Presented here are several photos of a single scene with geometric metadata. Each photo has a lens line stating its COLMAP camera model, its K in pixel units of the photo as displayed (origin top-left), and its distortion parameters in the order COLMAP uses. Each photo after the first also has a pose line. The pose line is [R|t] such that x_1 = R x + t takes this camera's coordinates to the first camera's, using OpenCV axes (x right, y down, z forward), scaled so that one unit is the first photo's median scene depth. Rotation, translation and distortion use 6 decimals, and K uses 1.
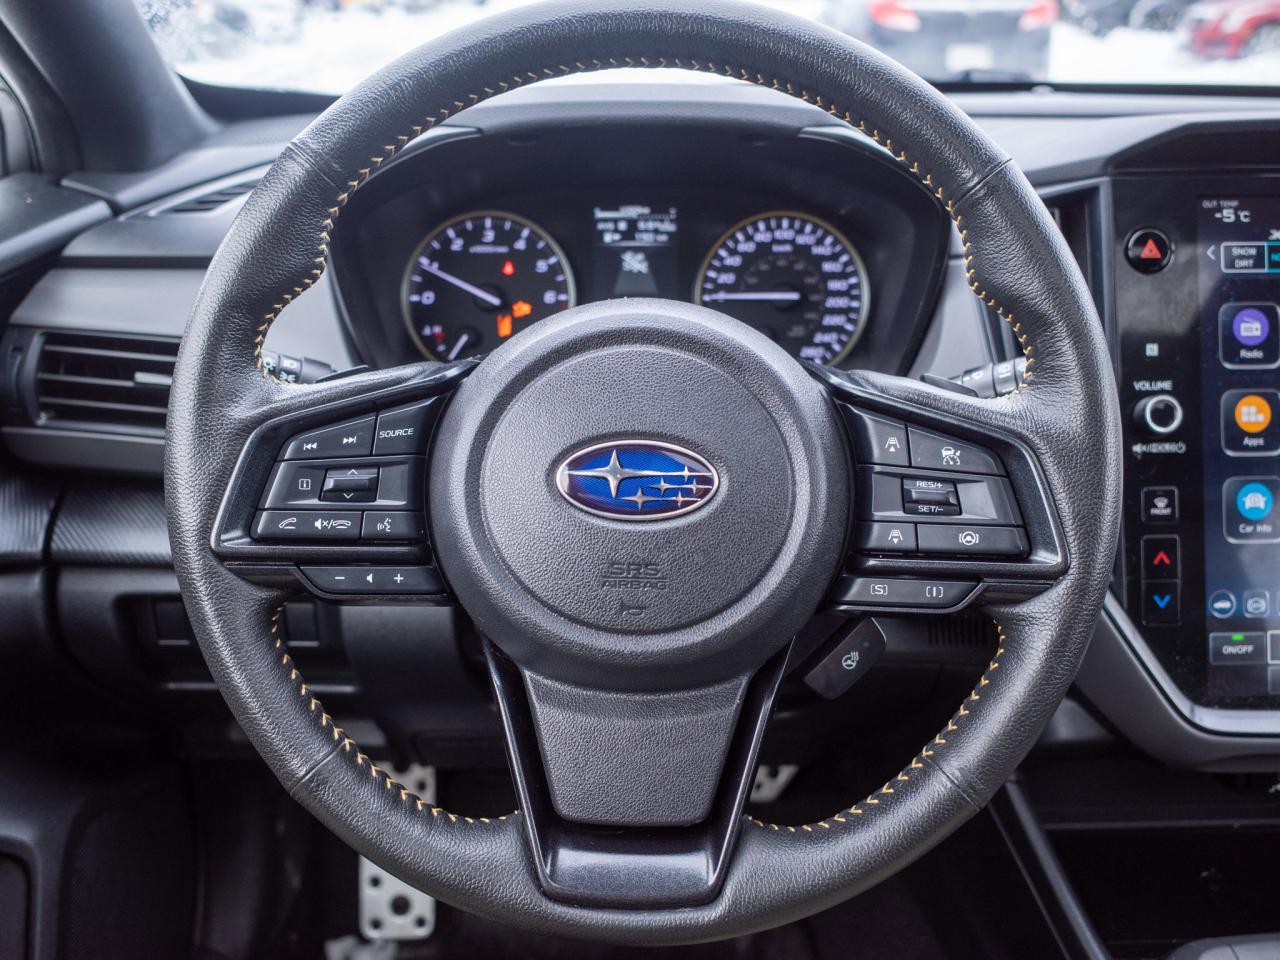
lens RADIAL K [[1192.0, 0, 623.3], [0, 1192.0, 457.6], [0, 0, 1]] dist [-0.064773, 0.057597]
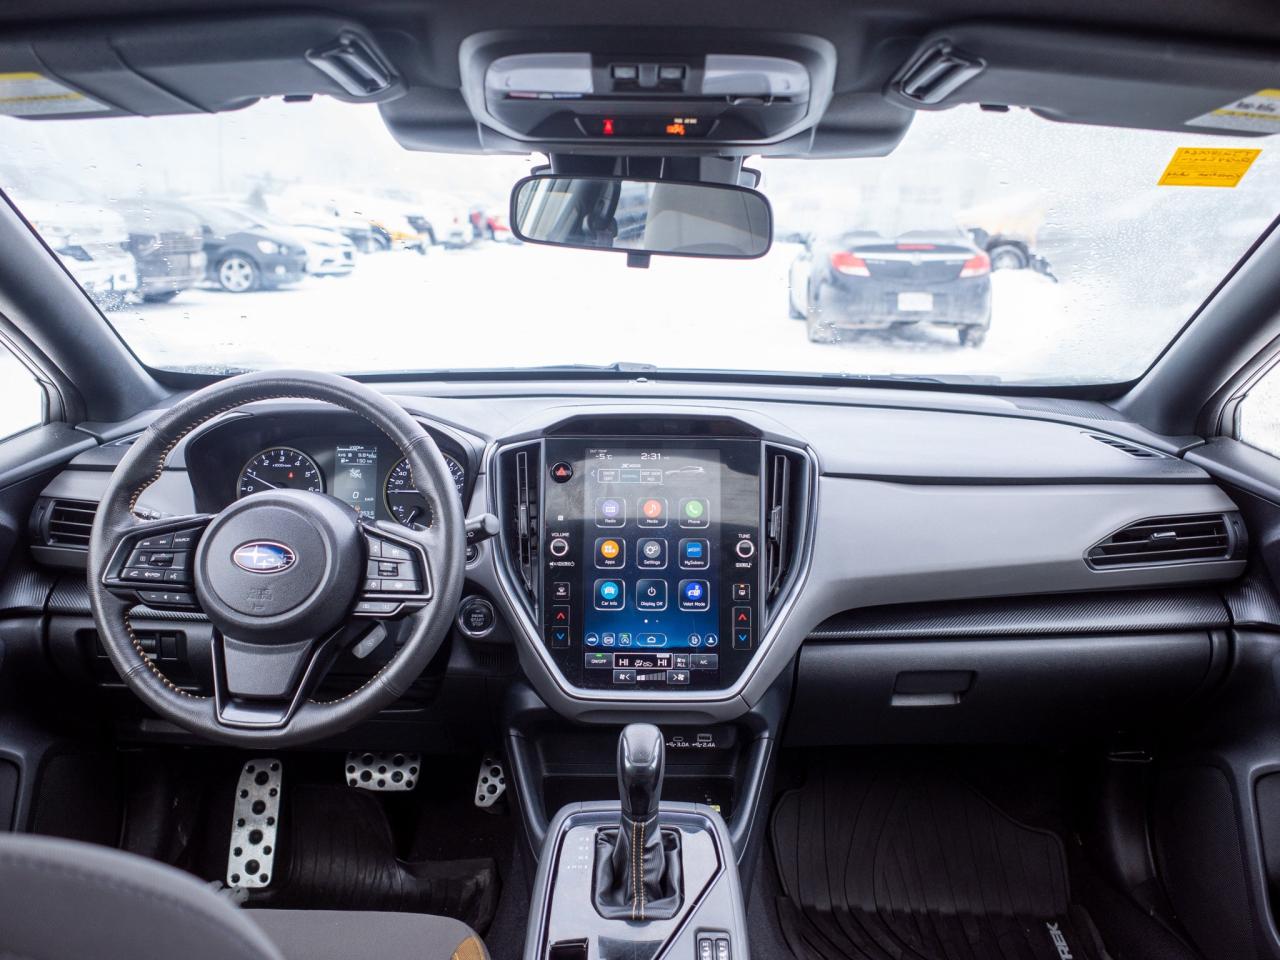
lens RADIAL K [[1130.3, 0, 638.9], [0, 1130.3, 455.4], [0, 0, 1]] dist [-0.048059, 0.023188]
pose [[0.999754, 0.018750, -0.011853, 0.614018], [-0.020522, 0.984630, -0.173442, 0.149971], [0.008419, 0.173643, 0.984773, -1.042391]]
